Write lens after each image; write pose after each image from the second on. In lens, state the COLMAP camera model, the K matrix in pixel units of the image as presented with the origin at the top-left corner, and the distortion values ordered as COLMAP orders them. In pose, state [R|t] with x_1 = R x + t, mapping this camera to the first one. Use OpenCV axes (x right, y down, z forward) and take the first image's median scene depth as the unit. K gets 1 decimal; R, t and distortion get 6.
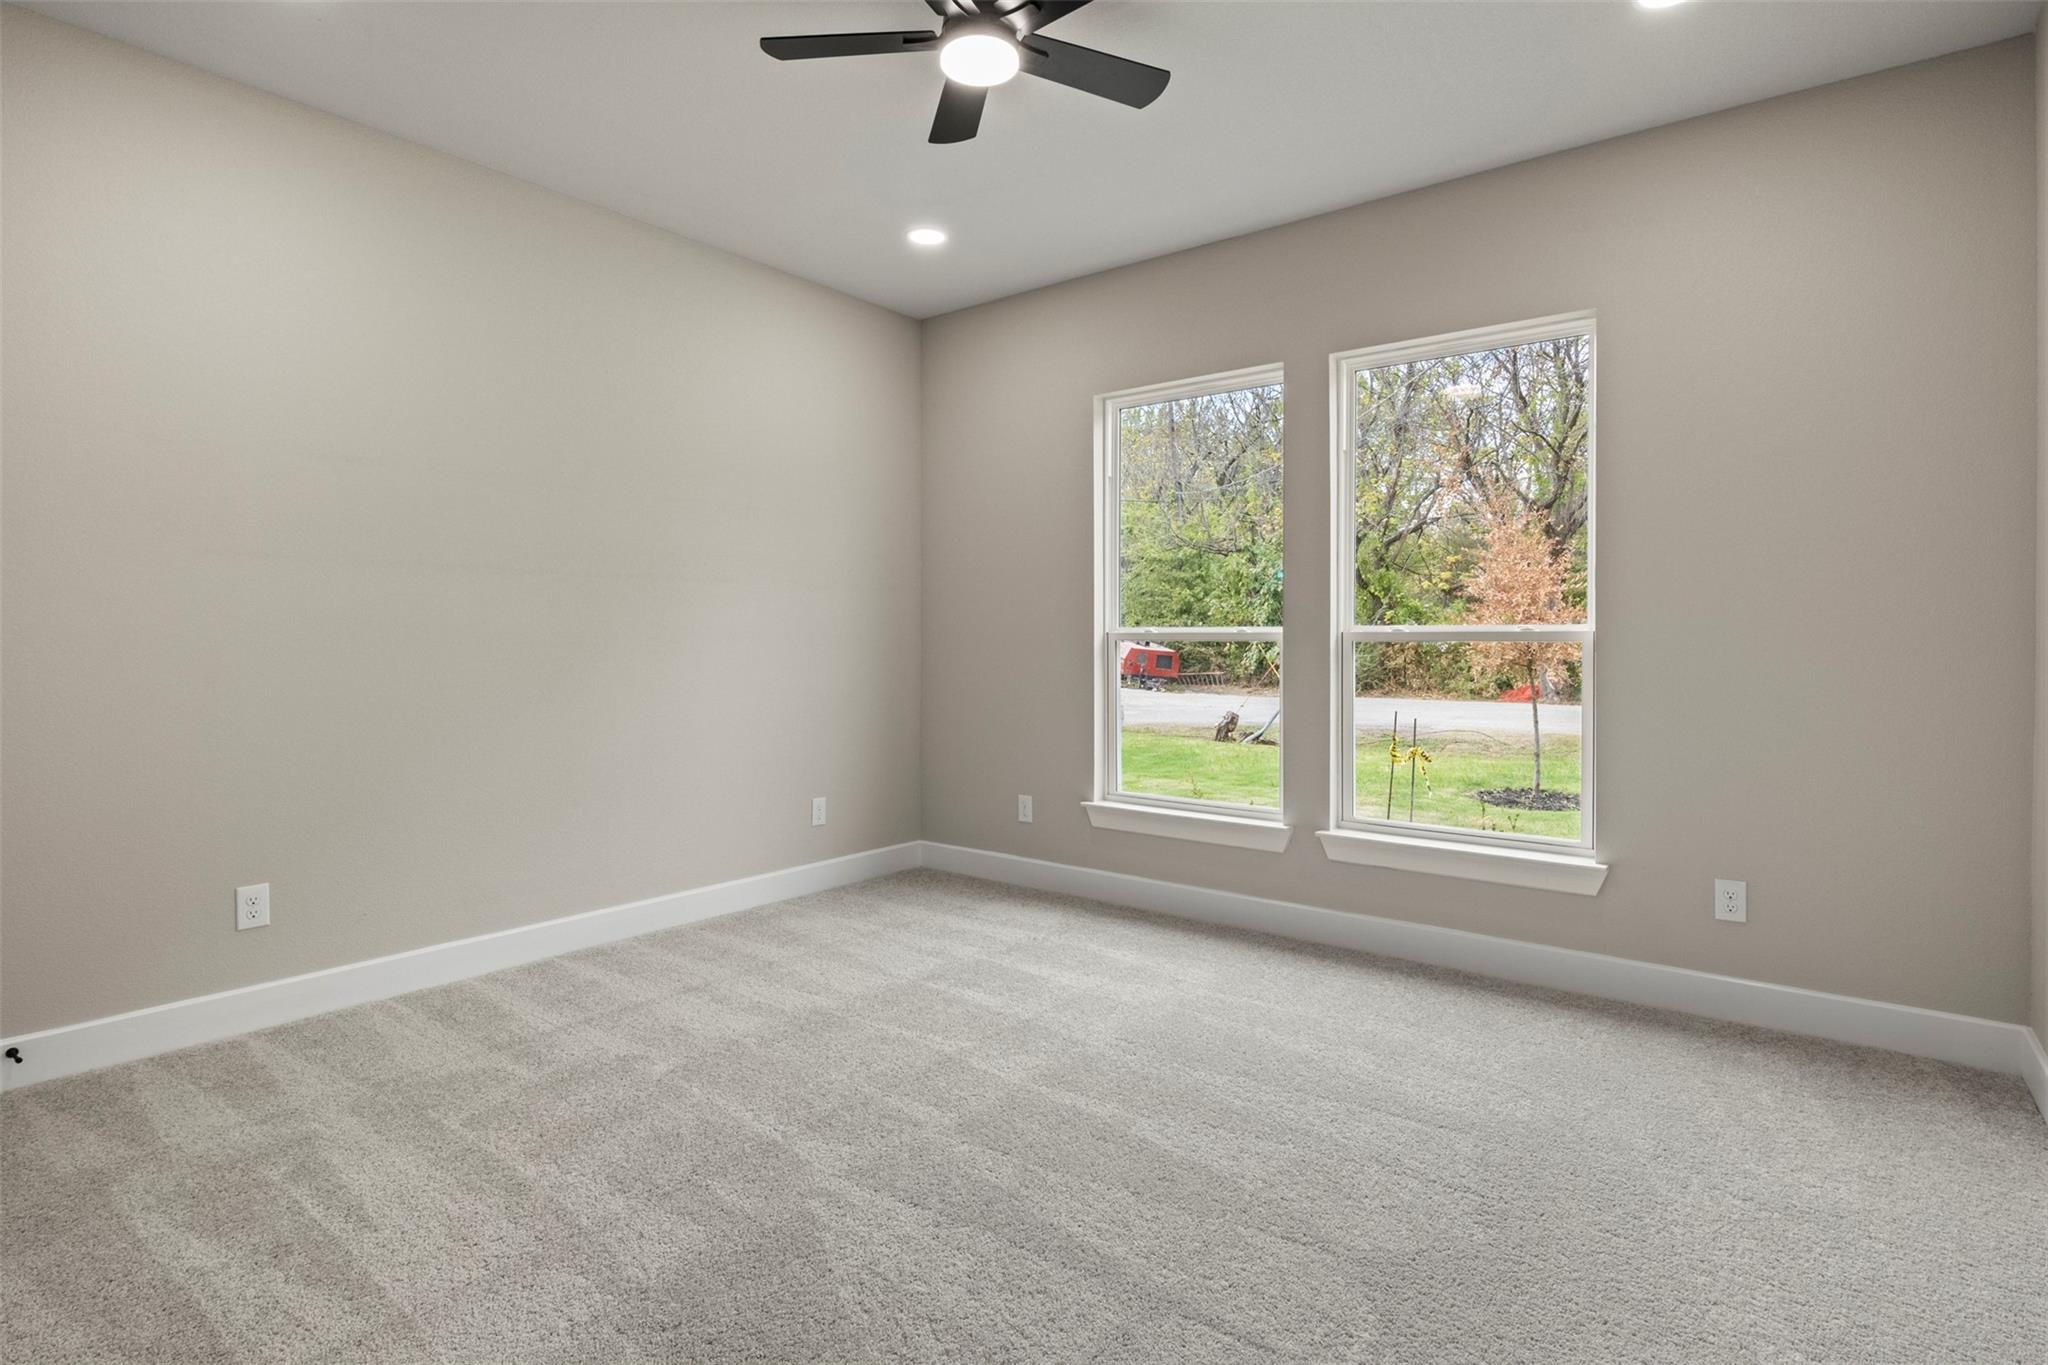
lens RADIAL K [[1021.6, 0, 1024.5], [0, 1021.6, 652.0], [0, 0, 1]] dist [-0.009296, -0.000642]
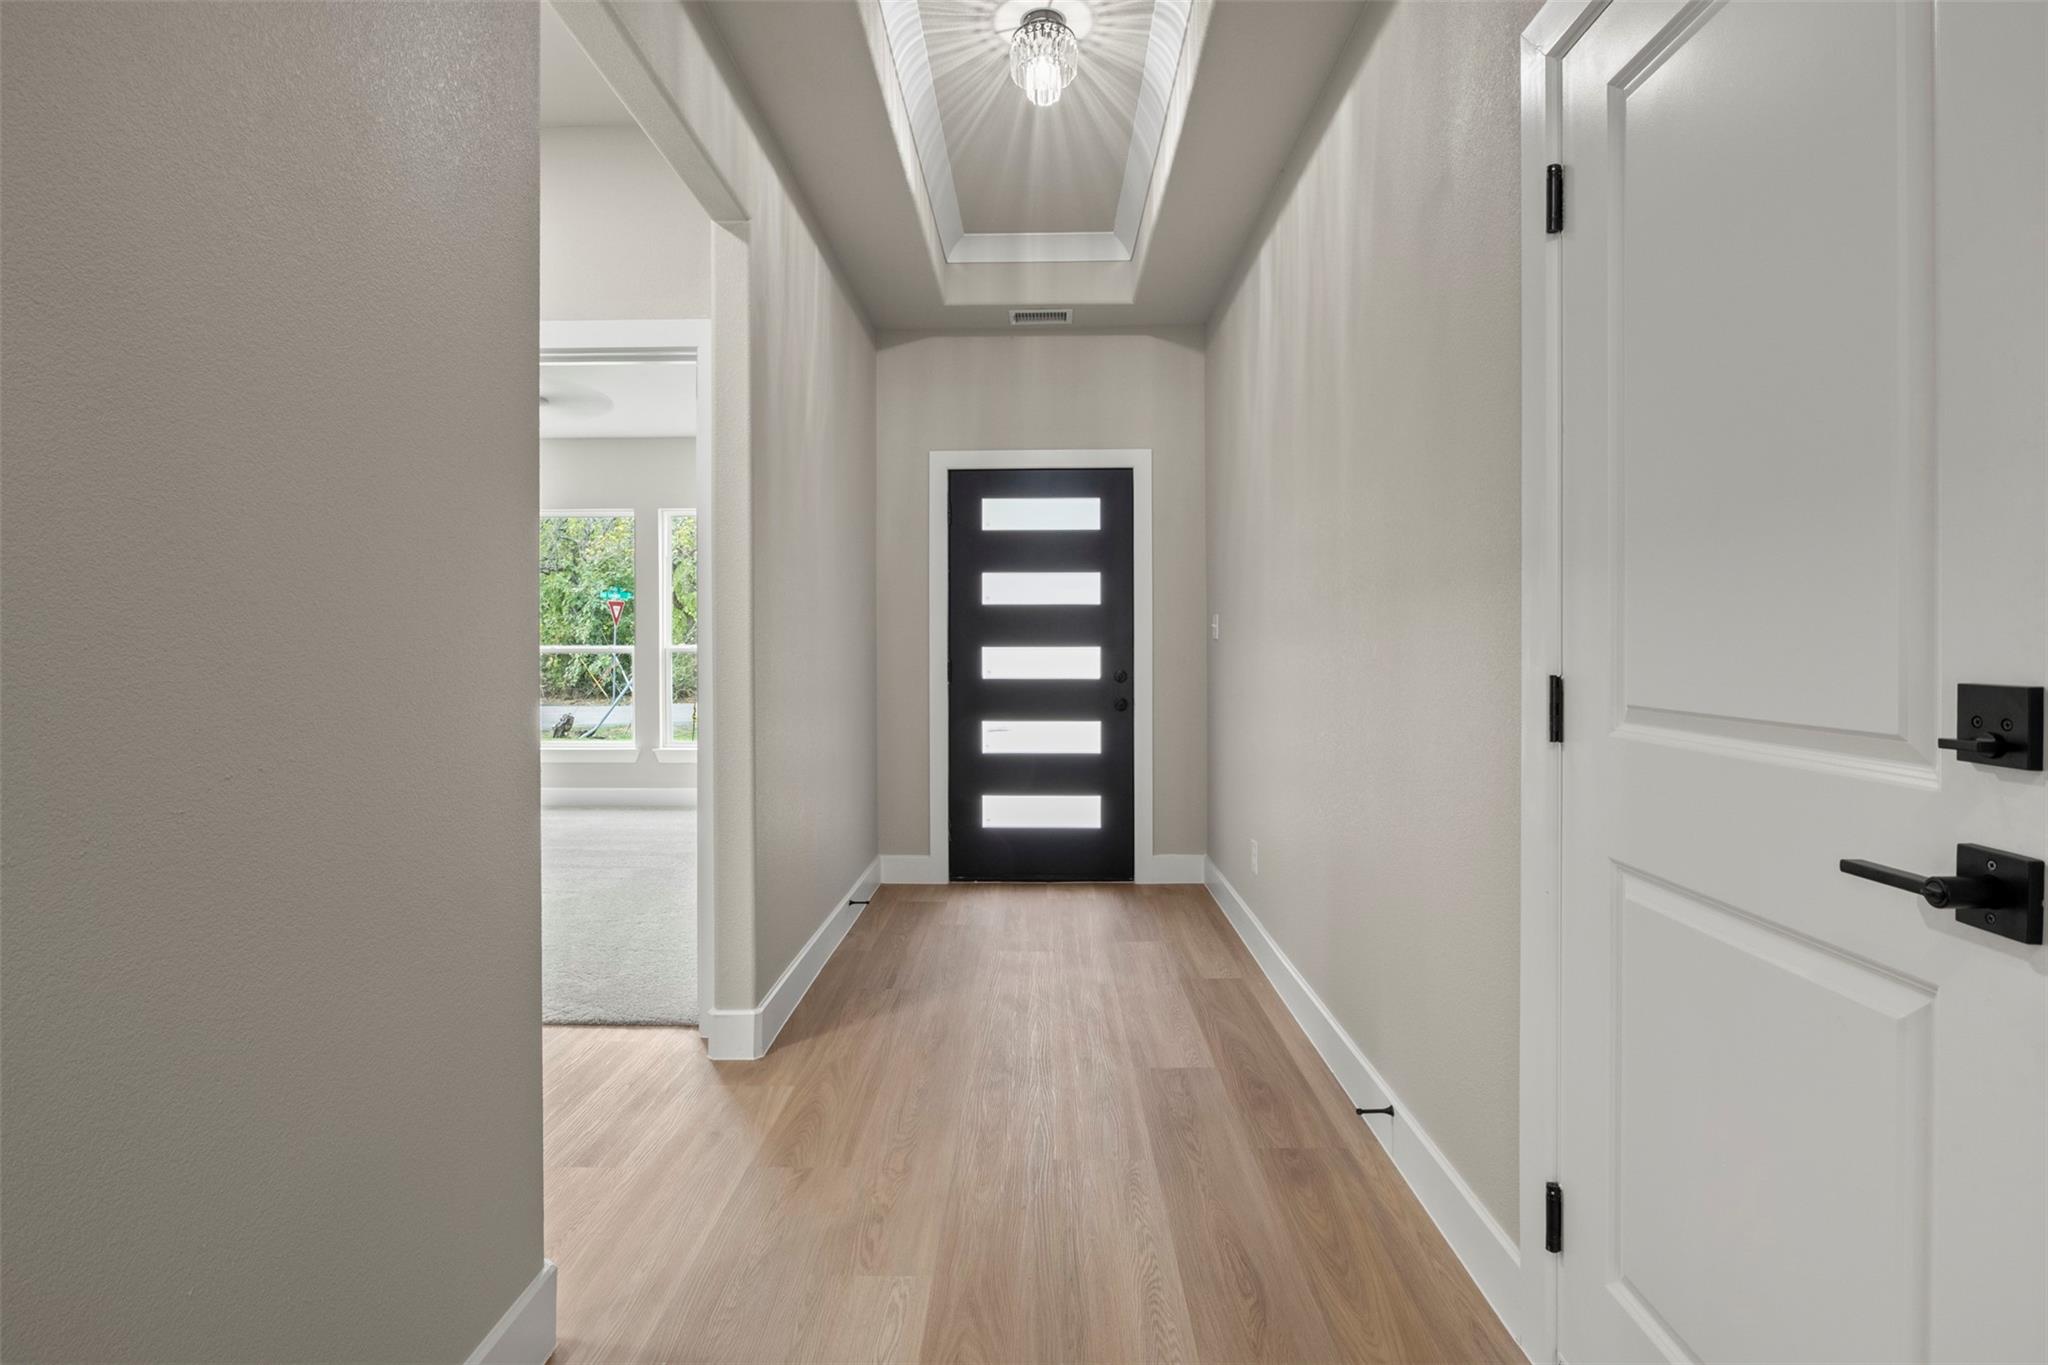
lens RADIAL K [[1021.6, 0, 1024.5], [0, 1021.6, 652.0], [0, 0, 1]] dist [-0.009296, -0.000642]
pose [[0.798380, -0.000190, 0.602154, -0.044468], [0.009128, 0.999889, -0.011788, 0.002399], [-0.602085, 0.014908, 0.798293, -0.137241]]
